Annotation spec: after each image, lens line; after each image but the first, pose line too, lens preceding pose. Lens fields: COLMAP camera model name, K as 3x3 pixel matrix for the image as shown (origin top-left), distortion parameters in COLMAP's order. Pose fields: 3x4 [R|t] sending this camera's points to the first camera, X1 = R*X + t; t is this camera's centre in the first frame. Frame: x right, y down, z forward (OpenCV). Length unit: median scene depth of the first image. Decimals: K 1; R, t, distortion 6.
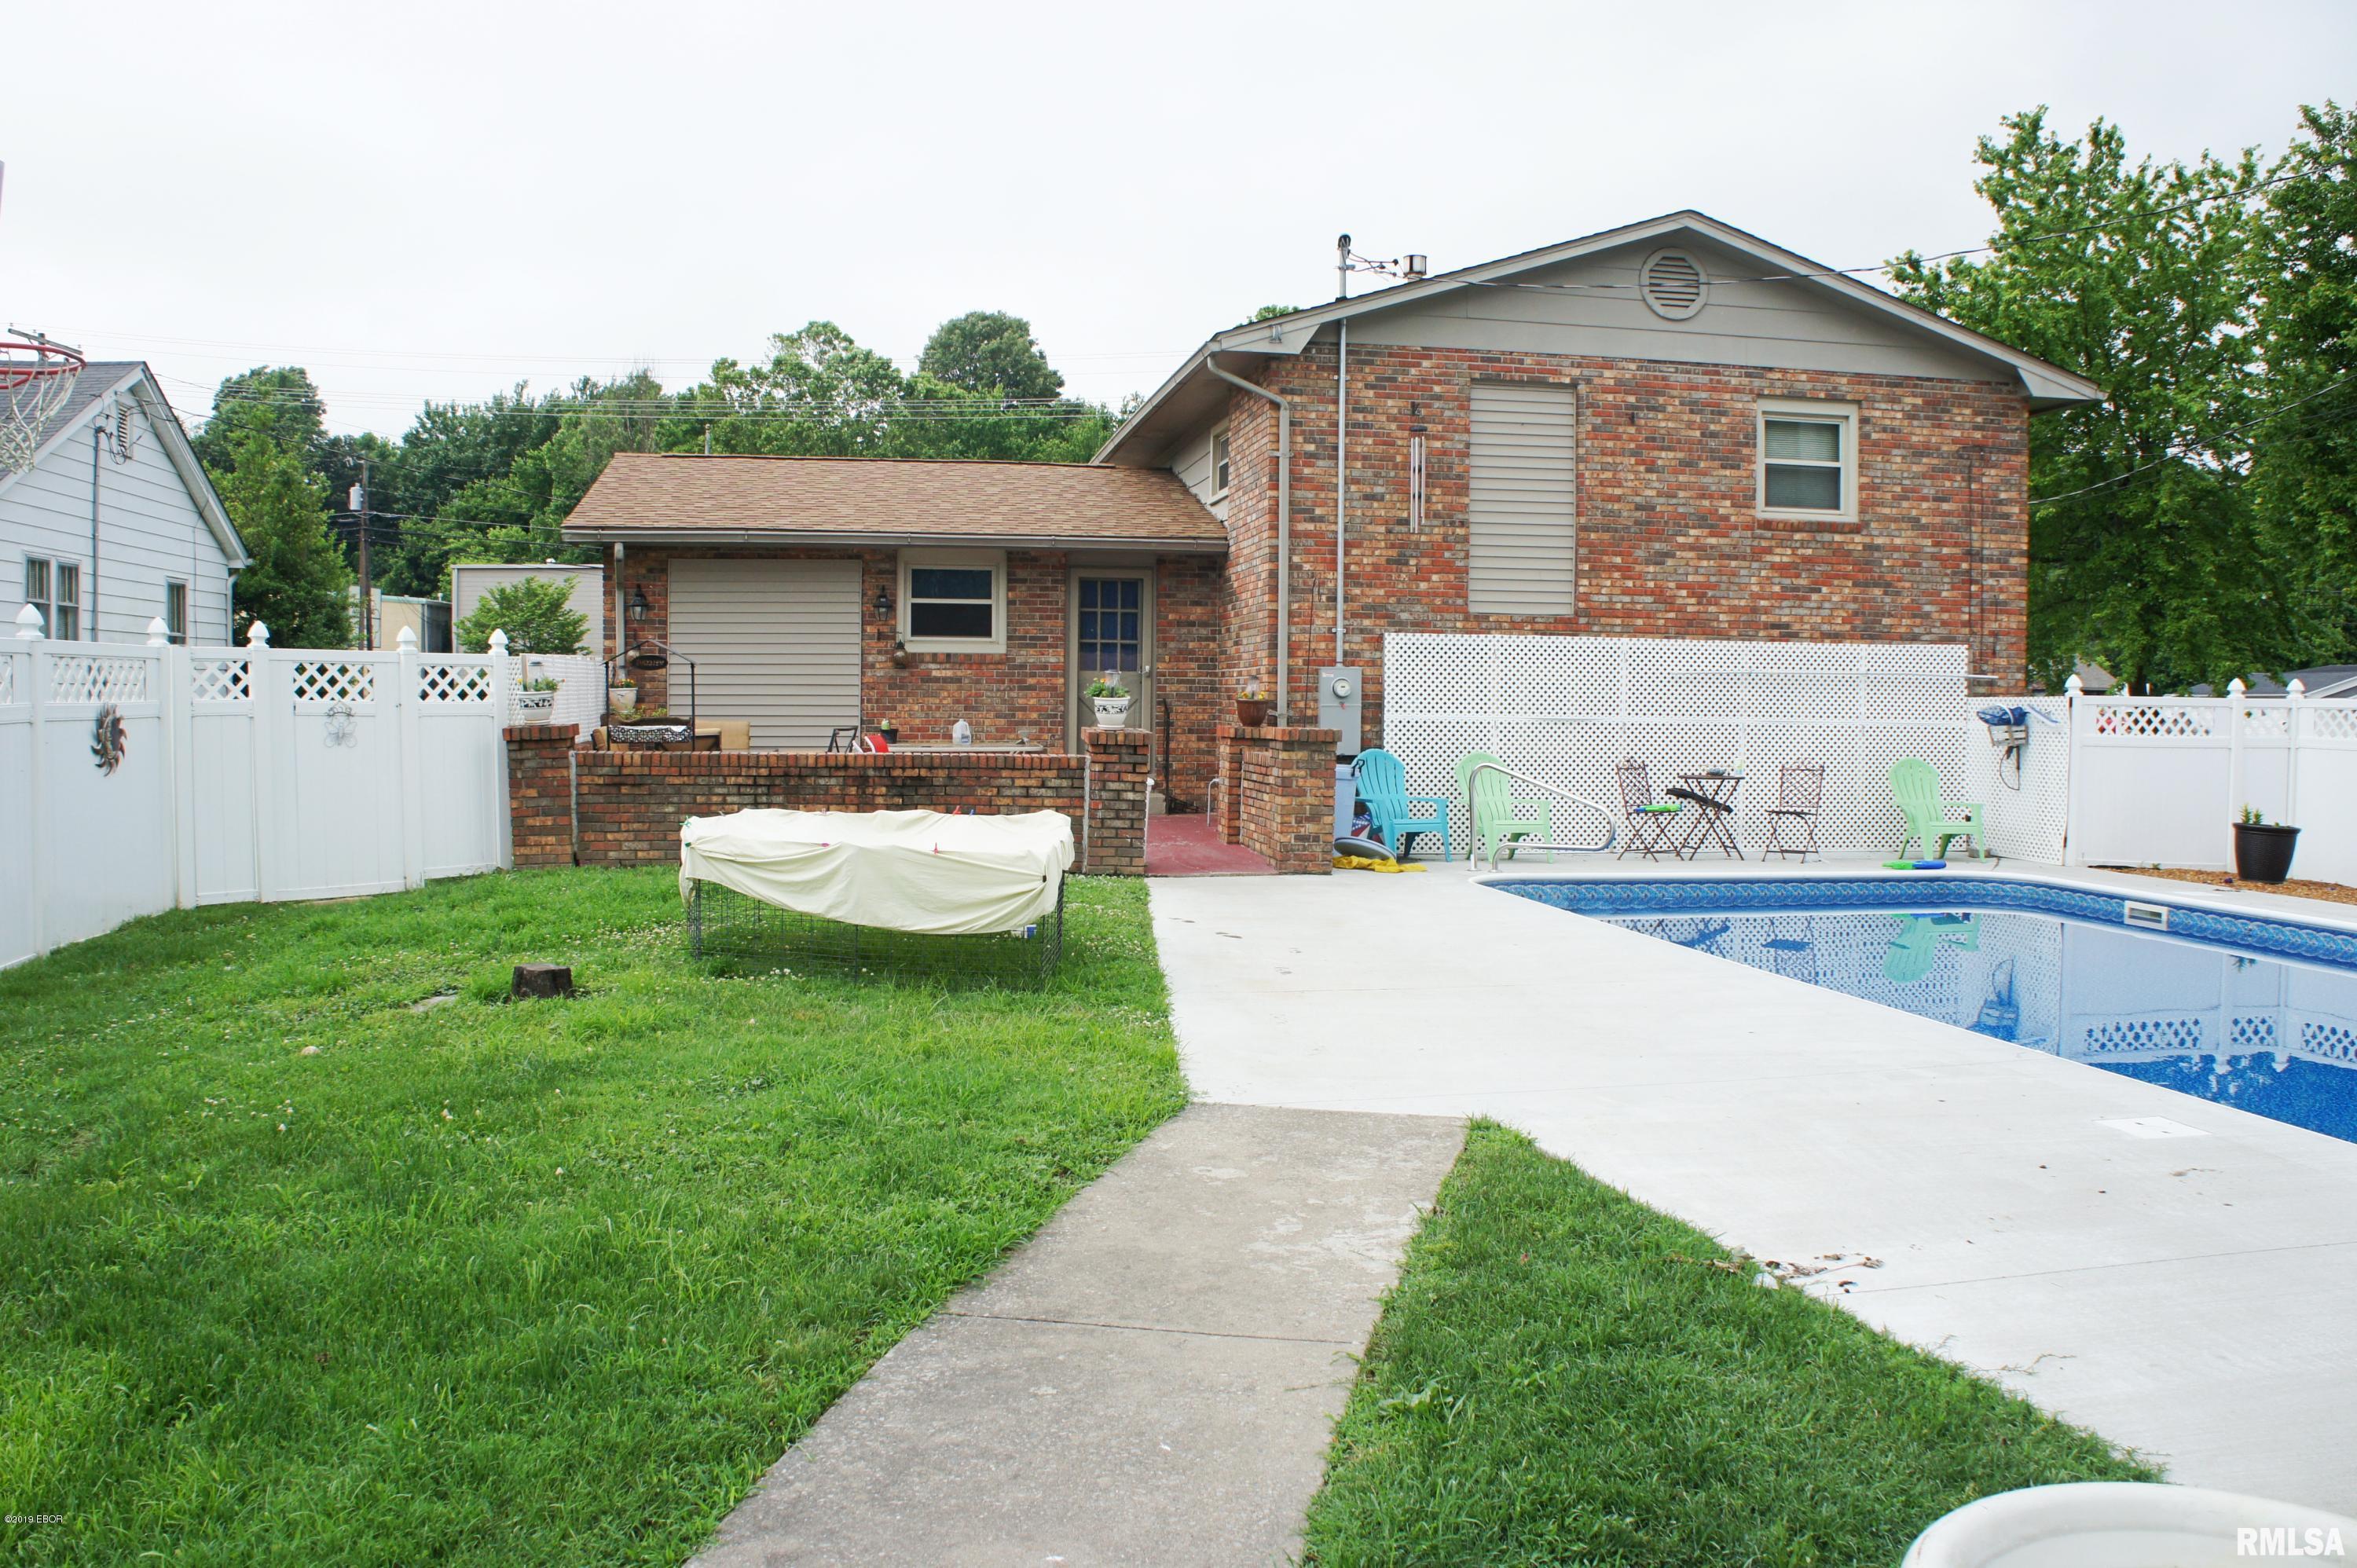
lens RADIAL K [[1817.9, 0, 1177.6], [0, 1817.9, 763.3], [0, 0, 1]] dist [-0.170423, 0.115753]
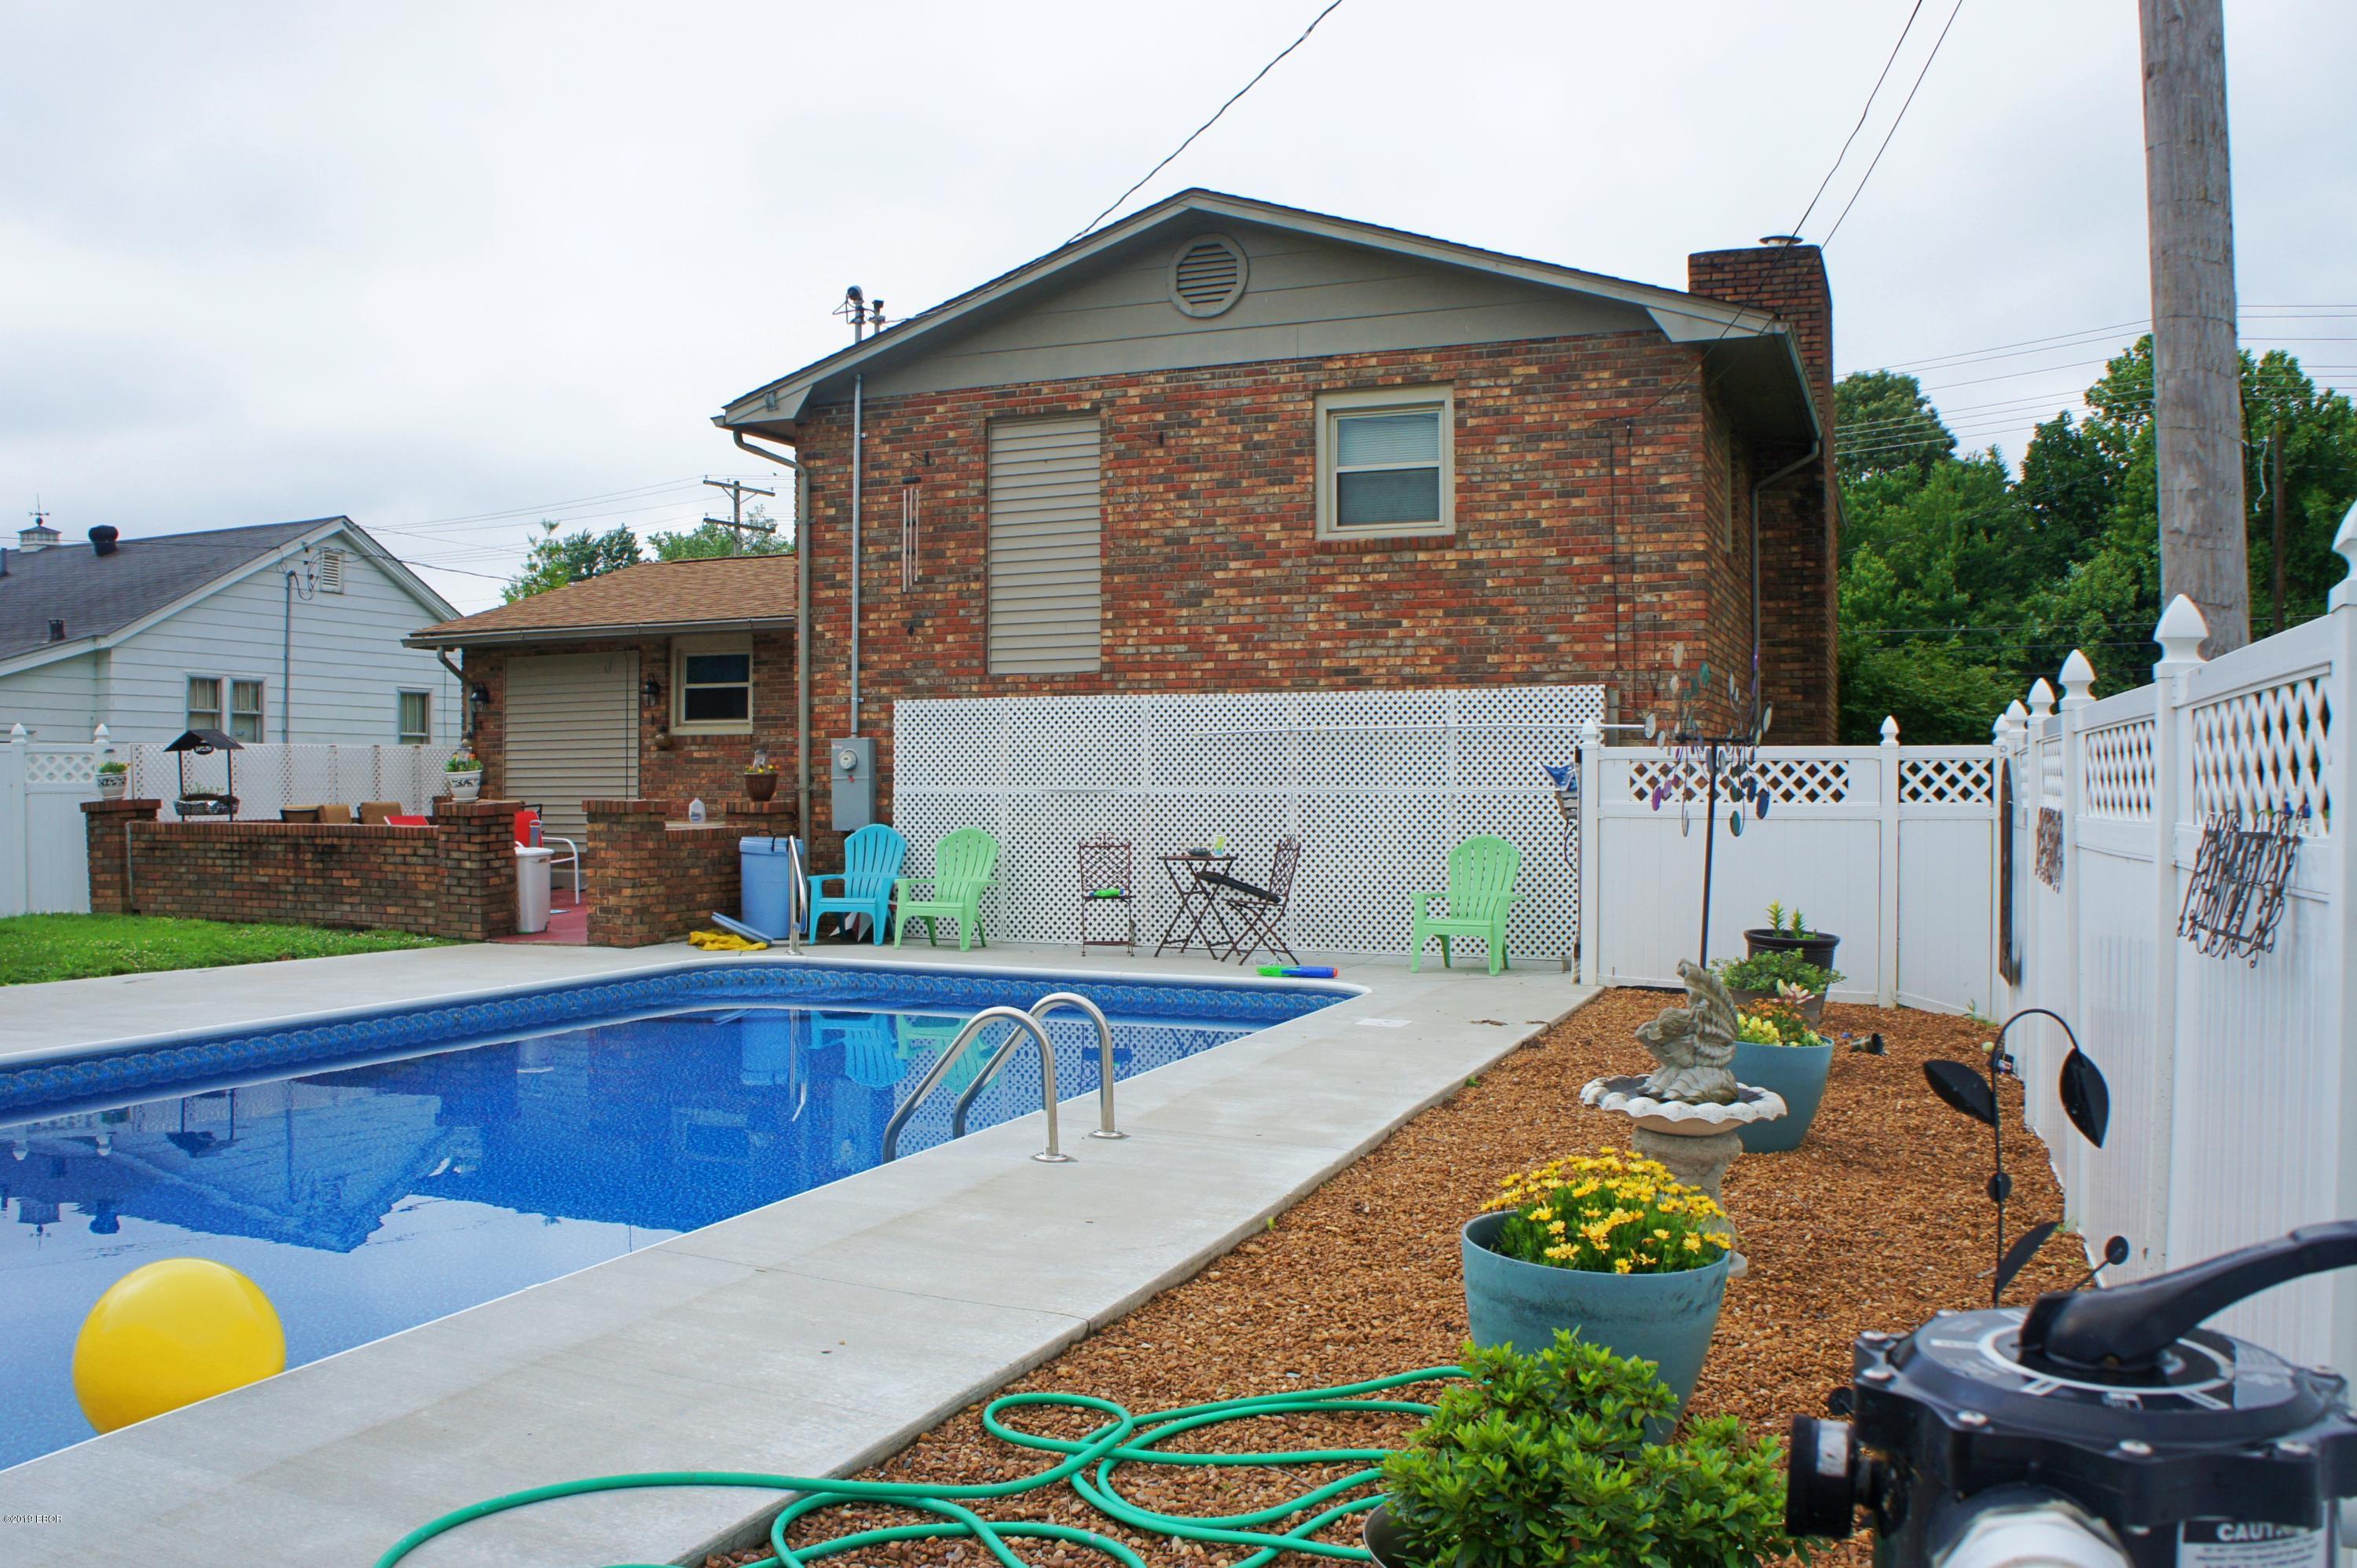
lens RADIAL K [[1862.0, 0, 1170.9], [0, 1862.0, 780.8], [0, 0, 1]] dist [-0.184090, 0.139066]
pose [[0.858162, -0.013335, -0.513206, 0.706516], [-0.008473, 0.999159, -0.040131, 0.006585], [0.513309, 0.038787, 0.857327, 0.245557]]
